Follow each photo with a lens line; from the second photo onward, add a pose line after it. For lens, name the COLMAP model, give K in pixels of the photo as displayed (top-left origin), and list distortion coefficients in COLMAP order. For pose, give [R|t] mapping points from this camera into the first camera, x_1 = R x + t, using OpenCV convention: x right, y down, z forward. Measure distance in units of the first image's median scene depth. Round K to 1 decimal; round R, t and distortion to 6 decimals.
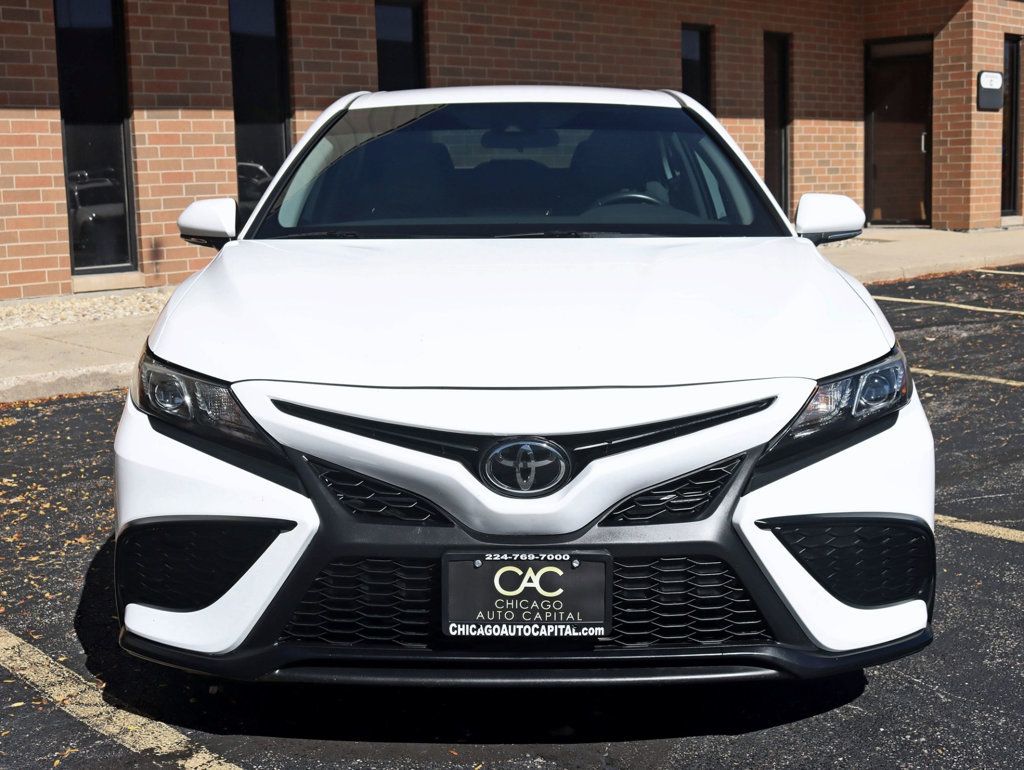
lens RADIAL K [[1288.6, 0, 512.0], [0, 1288.6, 385.0], [0, 0, 1]] dist [-0.076227, 0.059894]
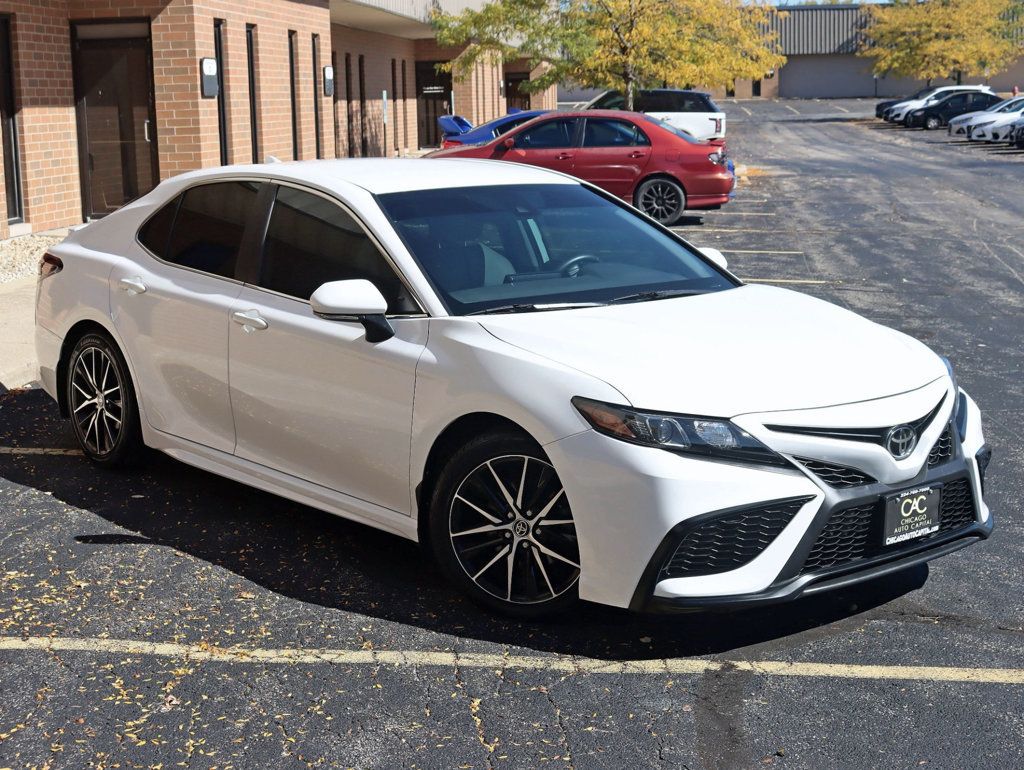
lens RADIAL K [[1475.8, 0, 512.0], [0, 1475.8, 385.0], [0, 0, 1]] dist [0.017382, -0.046709]
pose [[0.775951, -0.110305, 0.621074, -0.178913], [0.109186, 0.993217, 0.039985, -0.016535], [-0.621272, 0.036786, 0.782731, -0.026571]]
